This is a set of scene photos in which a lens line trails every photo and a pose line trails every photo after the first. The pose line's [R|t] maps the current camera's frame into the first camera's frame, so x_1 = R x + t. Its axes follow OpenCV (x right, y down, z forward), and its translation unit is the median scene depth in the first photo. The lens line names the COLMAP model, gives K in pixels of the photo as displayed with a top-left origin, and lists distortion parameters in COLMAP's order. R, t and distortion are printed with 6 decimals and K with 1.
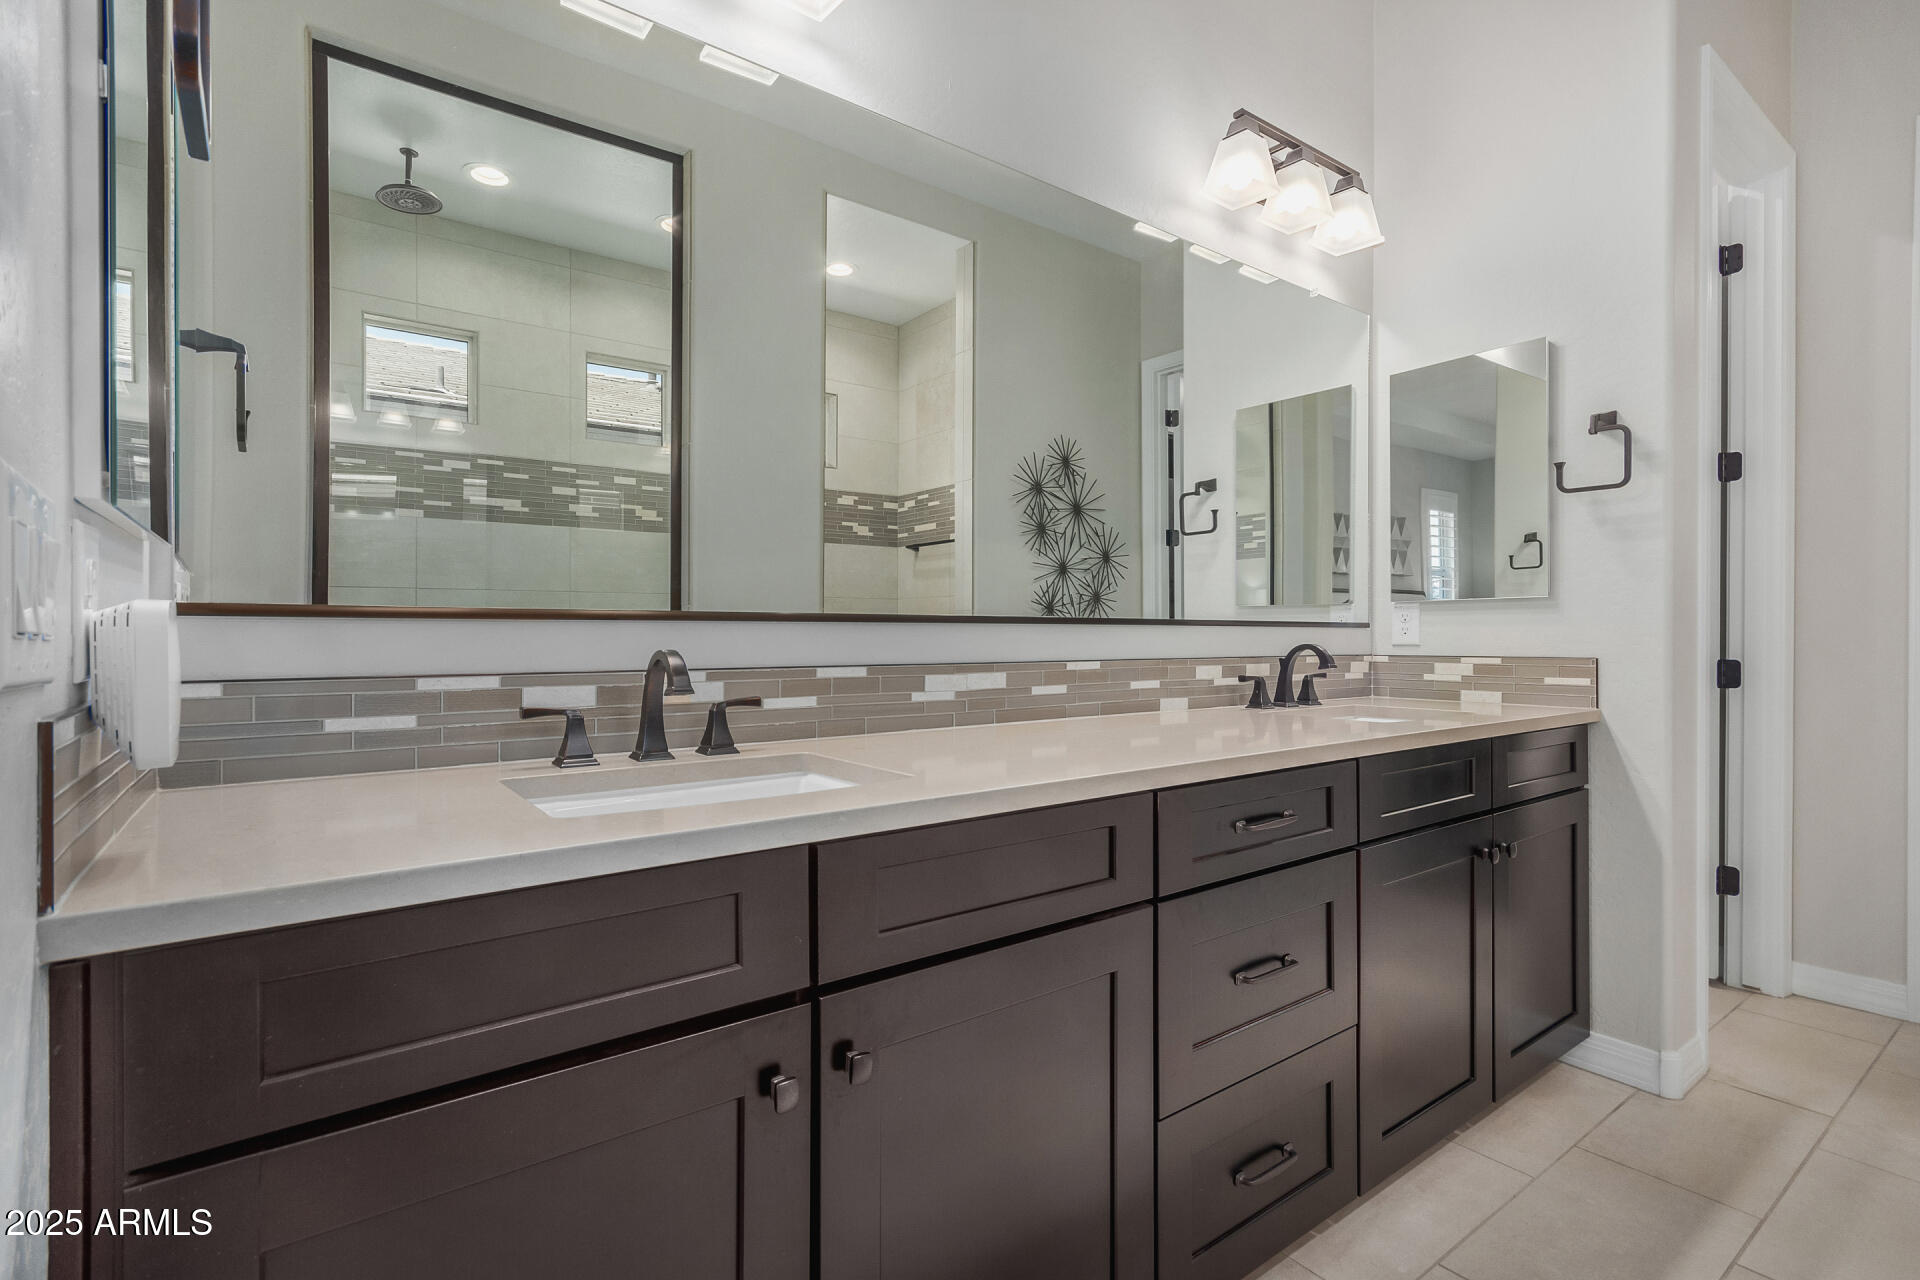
lens RADIAL K [[895.9, 0, 955.8], [0, 895.9, 637.4], [0, 0, 1]] dist [0.006228, 0.000829]
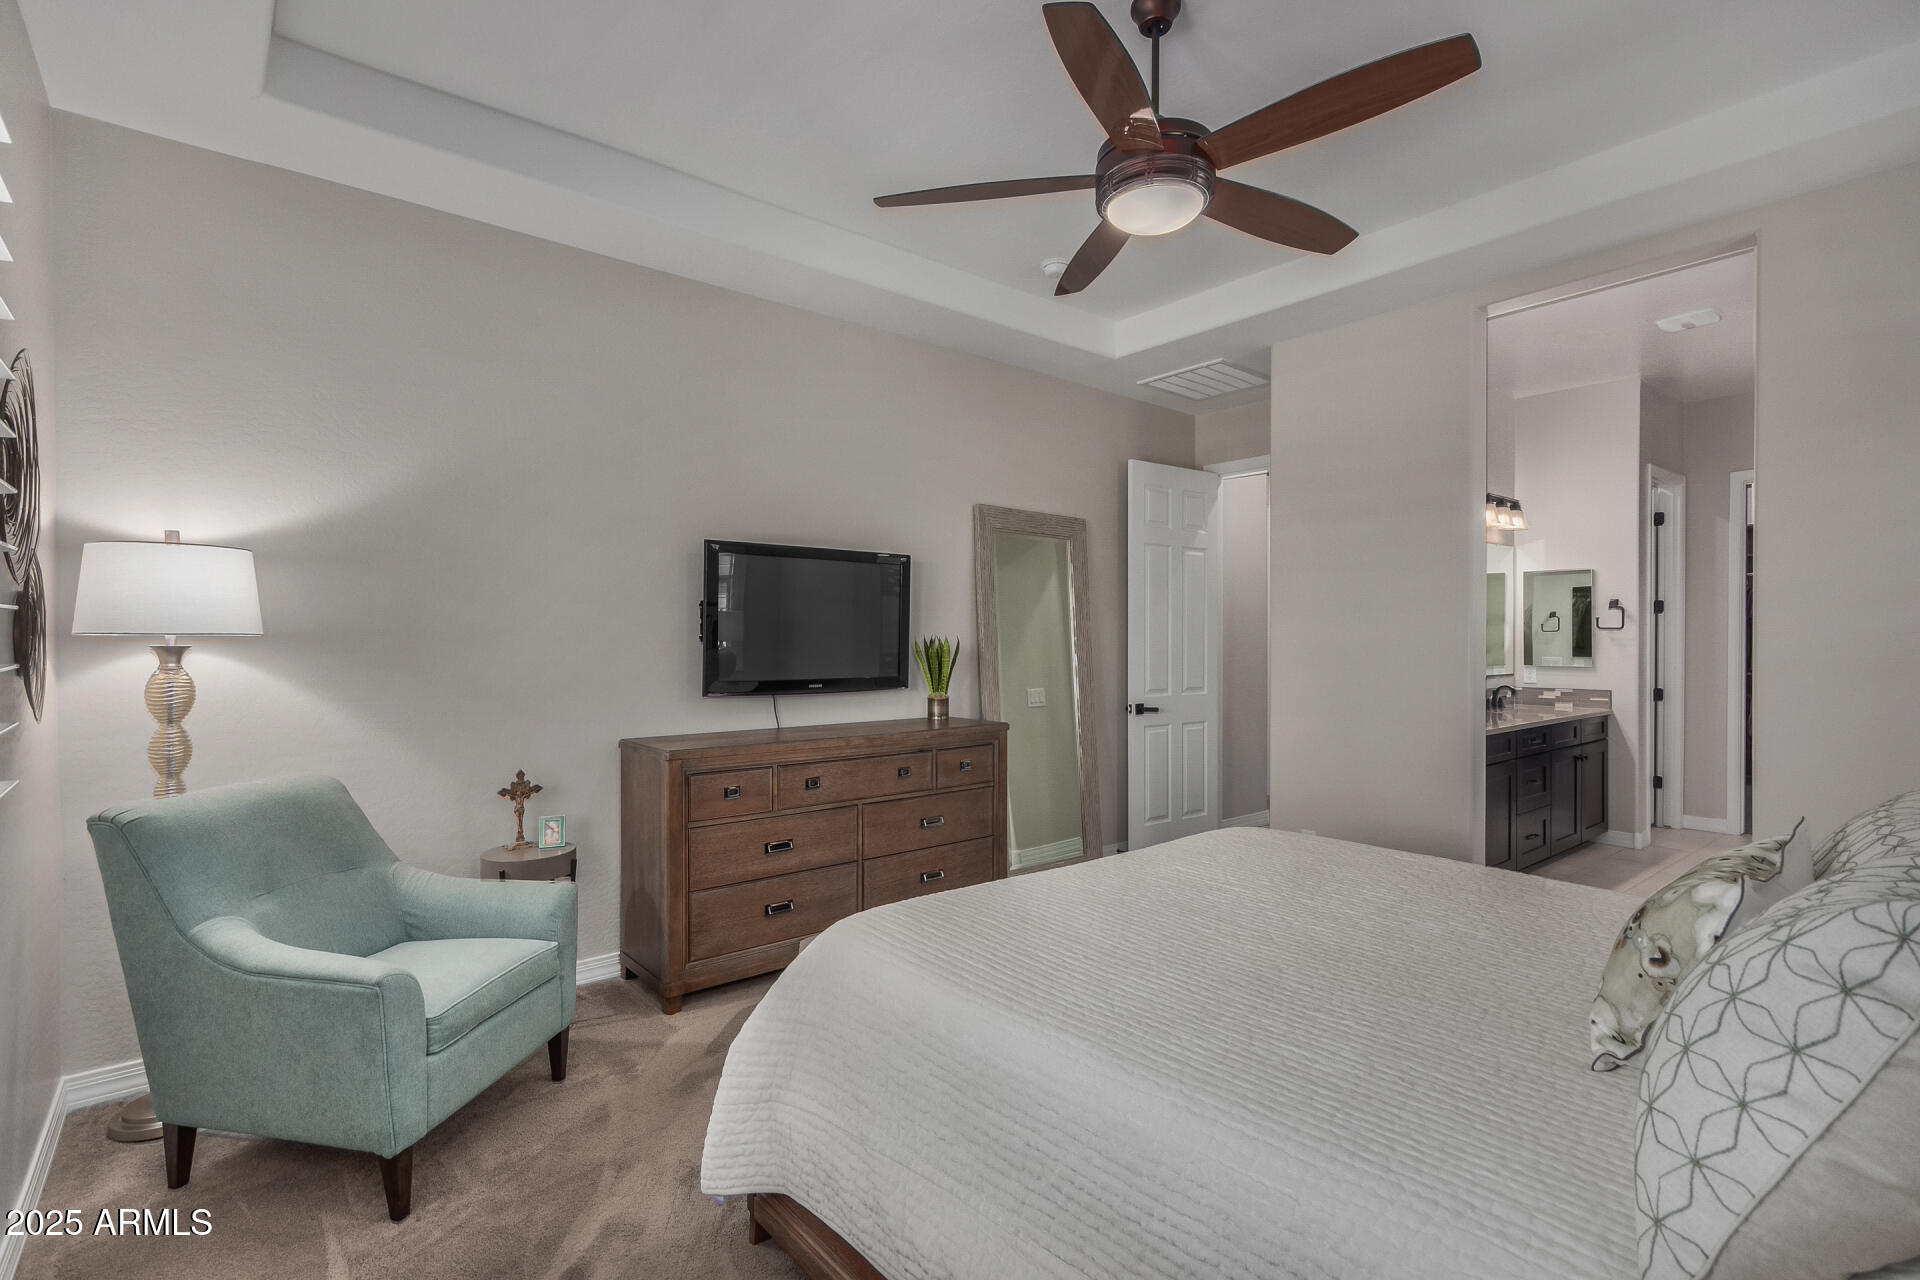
lens RADIAL K [[895.9, 0, 961.8], [0, 895.9, 644.8], [0, 0, 1]] dist [0.006228, 0.000829]
pose [[0.998923, -0.000696, 0.046393, -1.208606], [0.000655, 0.999999, 0.000898, -0.104871], [-0.046393, -0.000866, 0.998923, -1.428302]]
